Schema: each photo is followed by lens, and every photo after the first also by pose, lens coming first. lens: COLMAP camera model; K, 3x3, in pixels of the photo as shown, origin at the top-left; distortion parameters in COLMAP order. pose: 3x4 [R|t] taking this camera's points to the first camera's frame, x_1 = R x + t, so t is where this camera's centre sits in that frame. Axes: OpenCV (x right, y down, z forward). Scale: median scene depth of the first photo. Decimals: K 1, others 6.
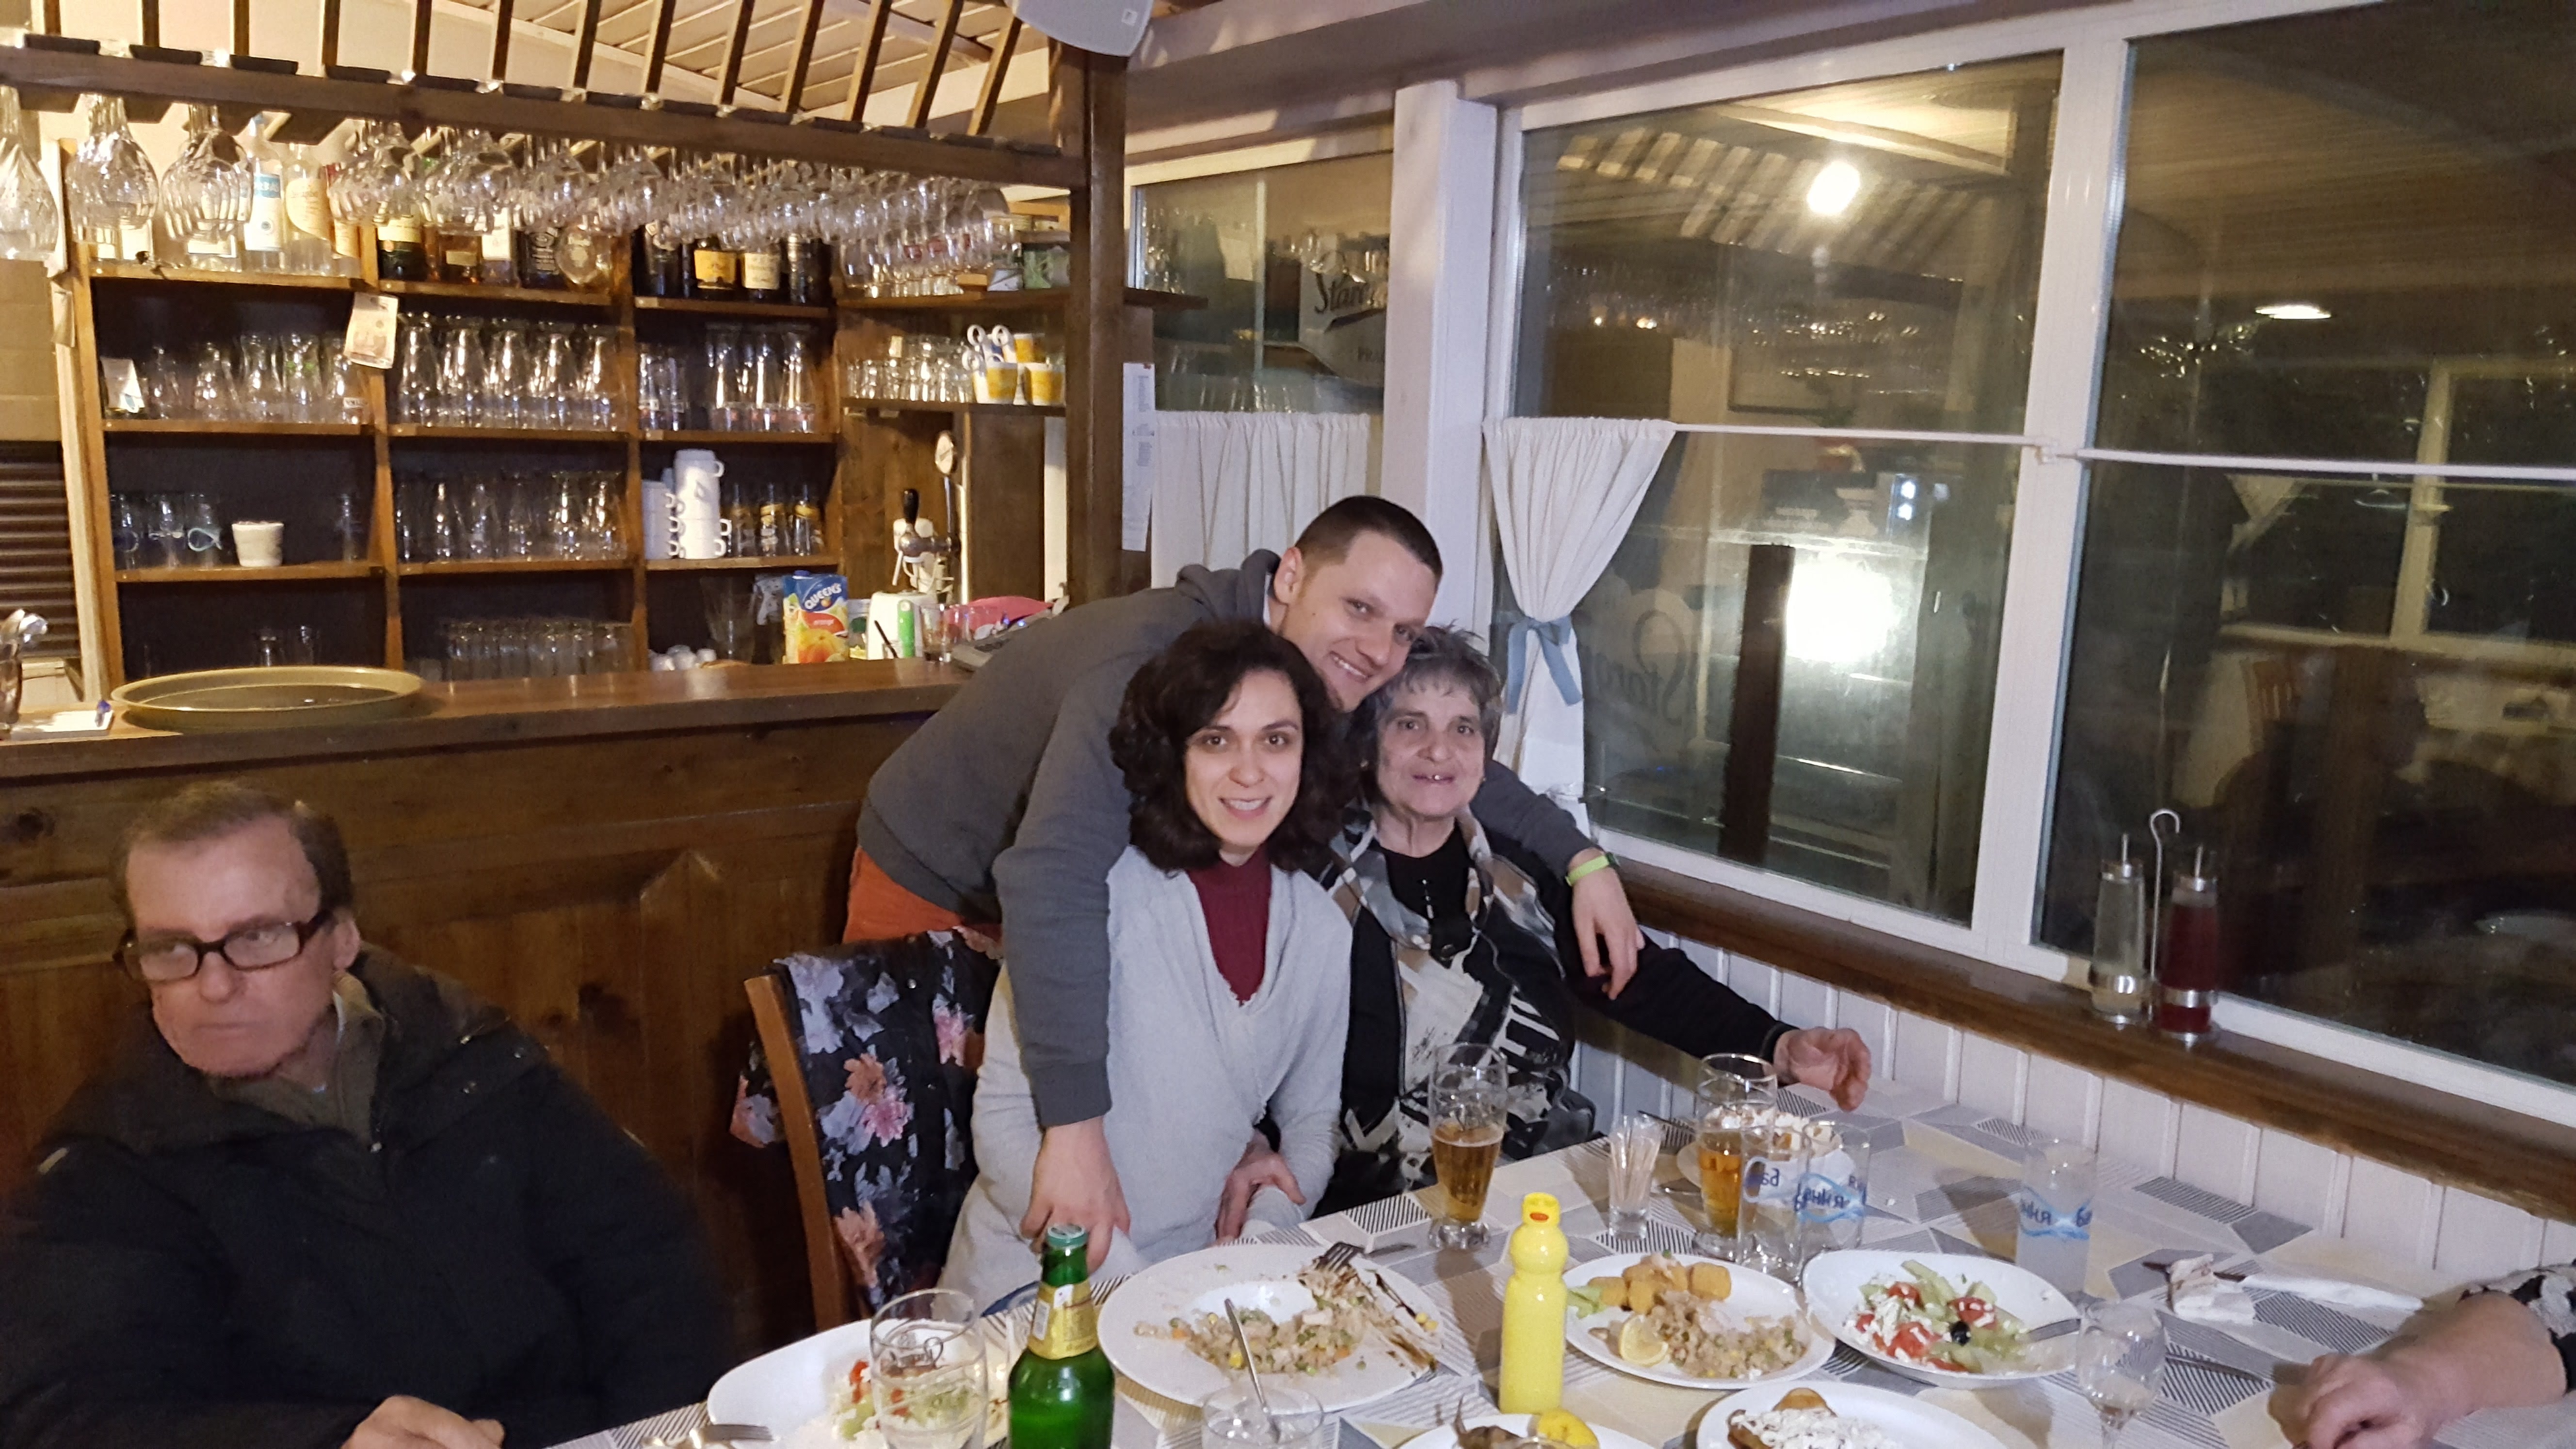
lens RADIAL K [[1932.6, 0, 1288.0], [0, 1932.6, 724.5], [0, 0, 1]] dist [0.087784, -0.170070]
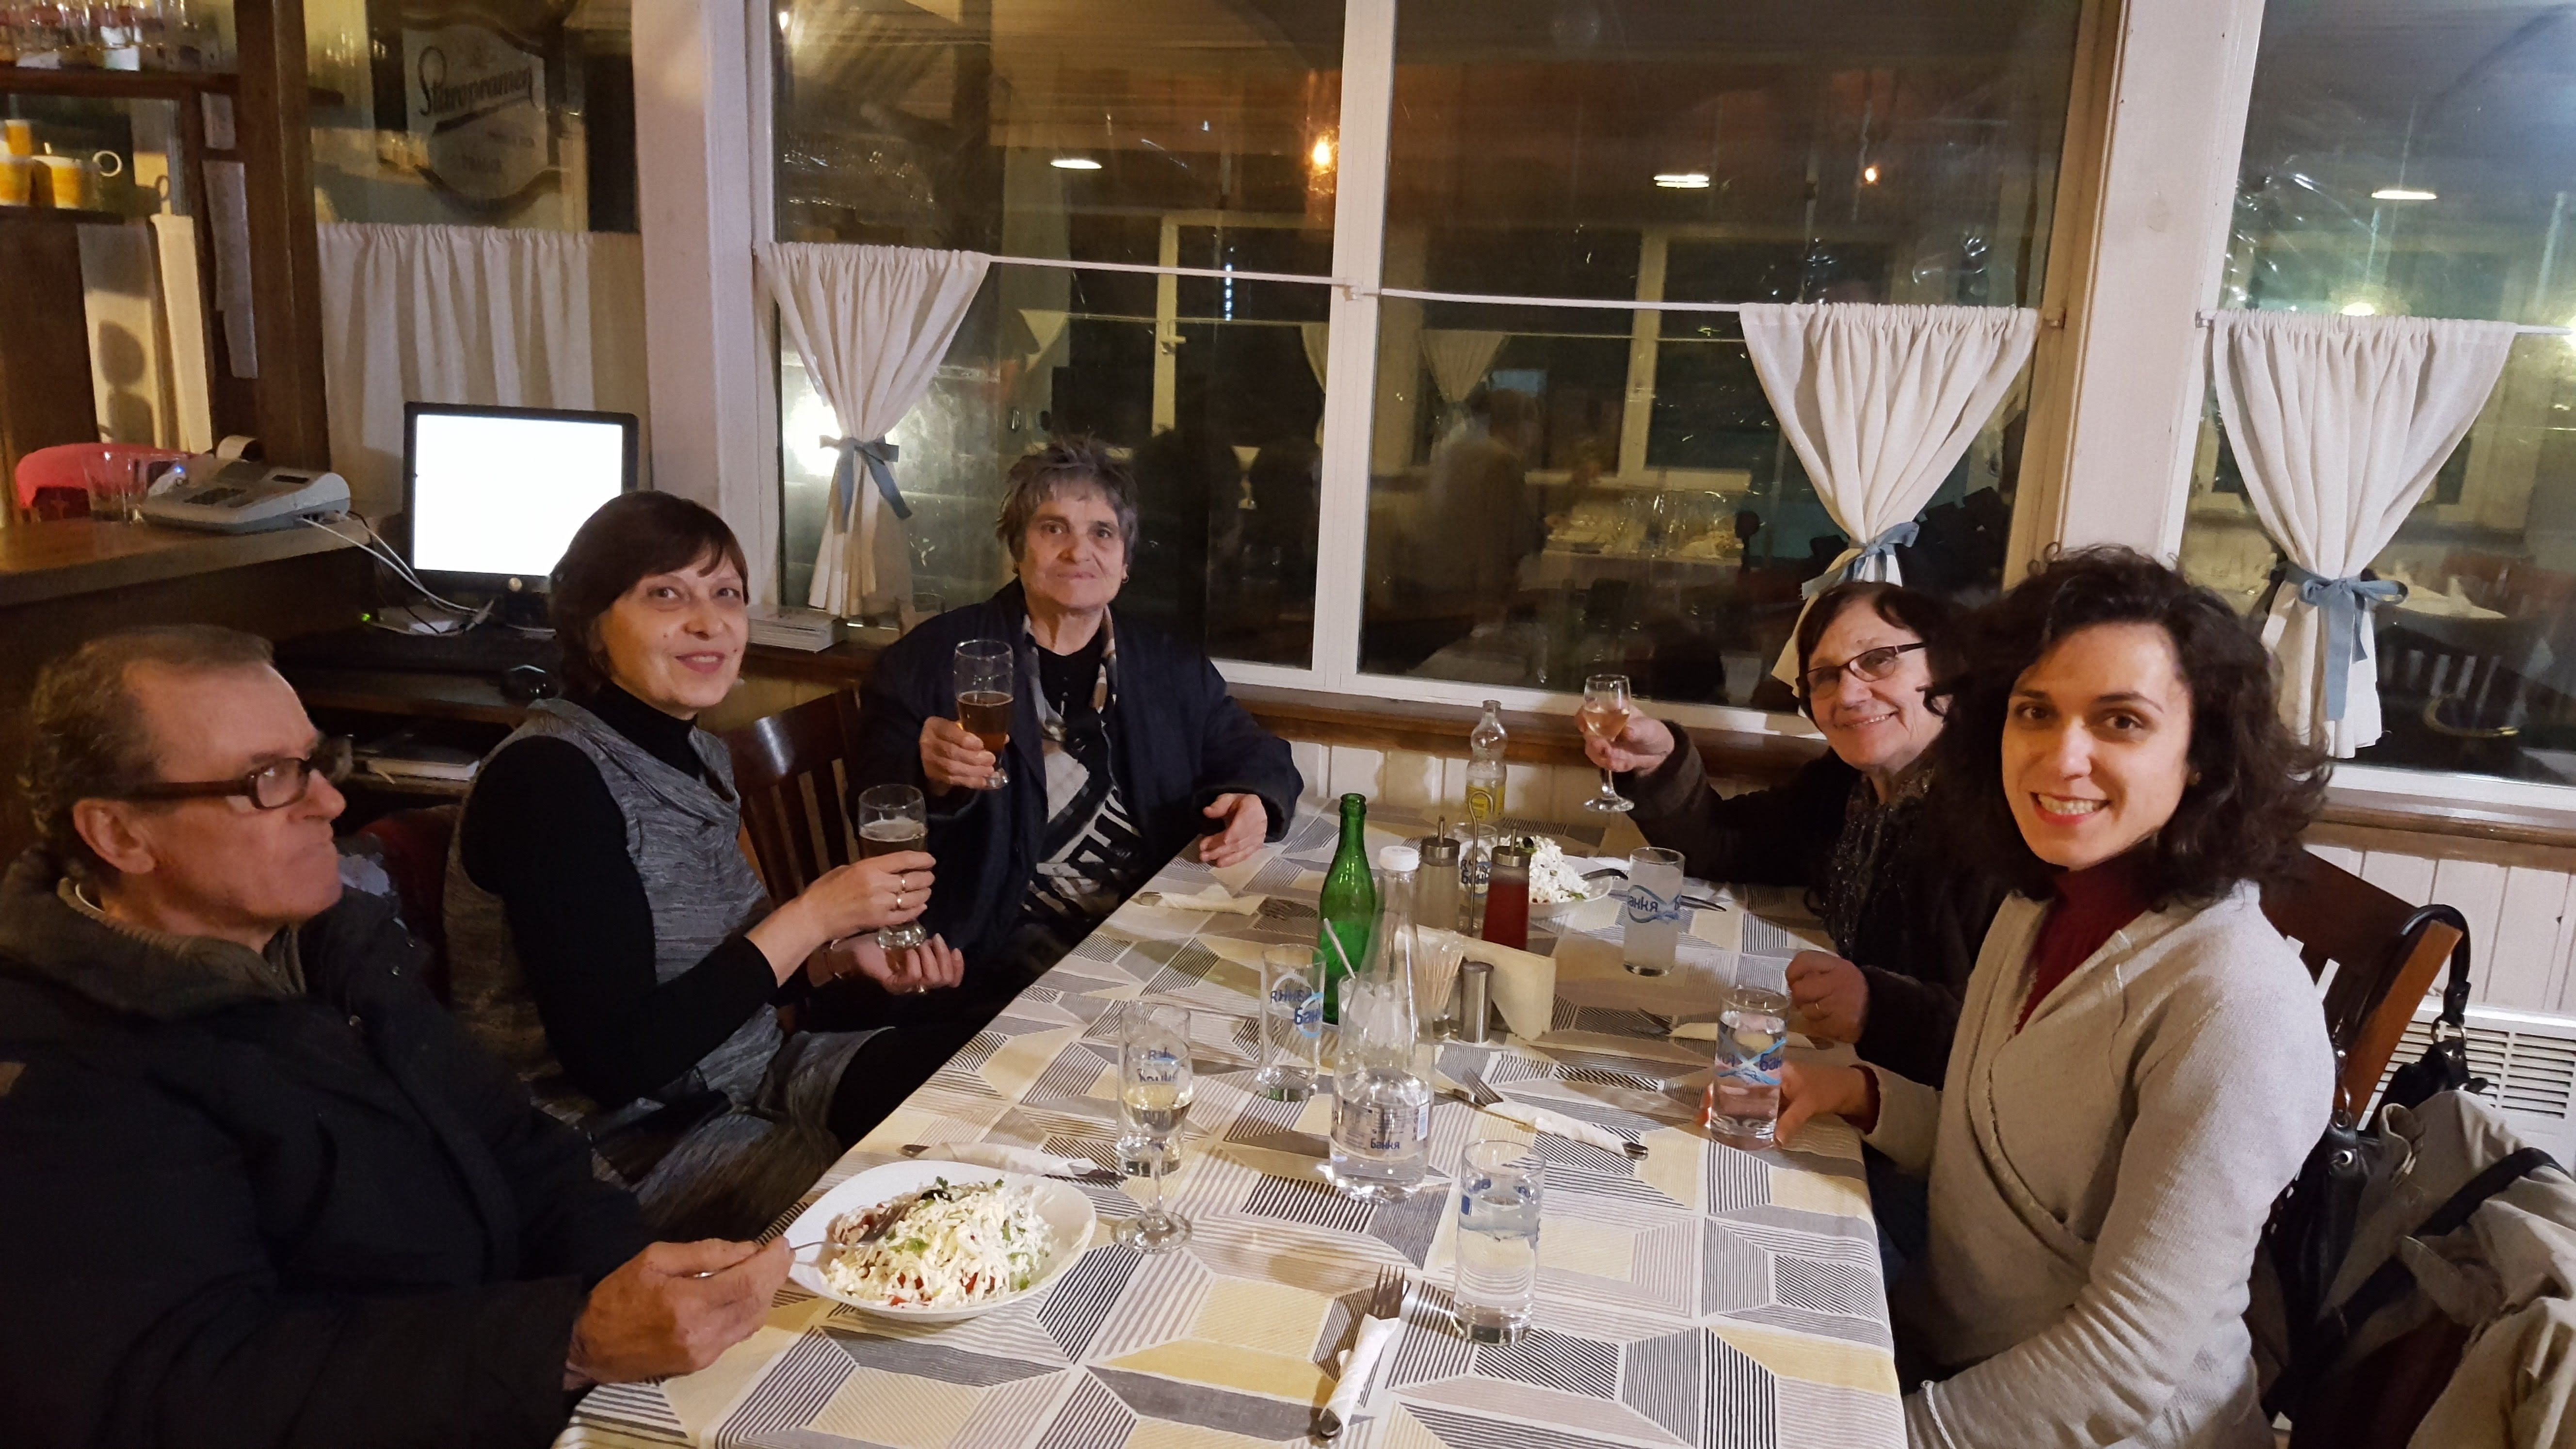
lens RADIAL K [[1932.6, 0, 1288.0], [0, 1932.6, 724.5], [0, 0, 1]] dist [0.087784, -0.170070]
pose [[0.738775, -0.133345, 0.660629, -0.427119], [0.078458, 0.990583, 0.112205, -0.003500], [-0.669370, -0.031063, 0.742279, 0.068171]]
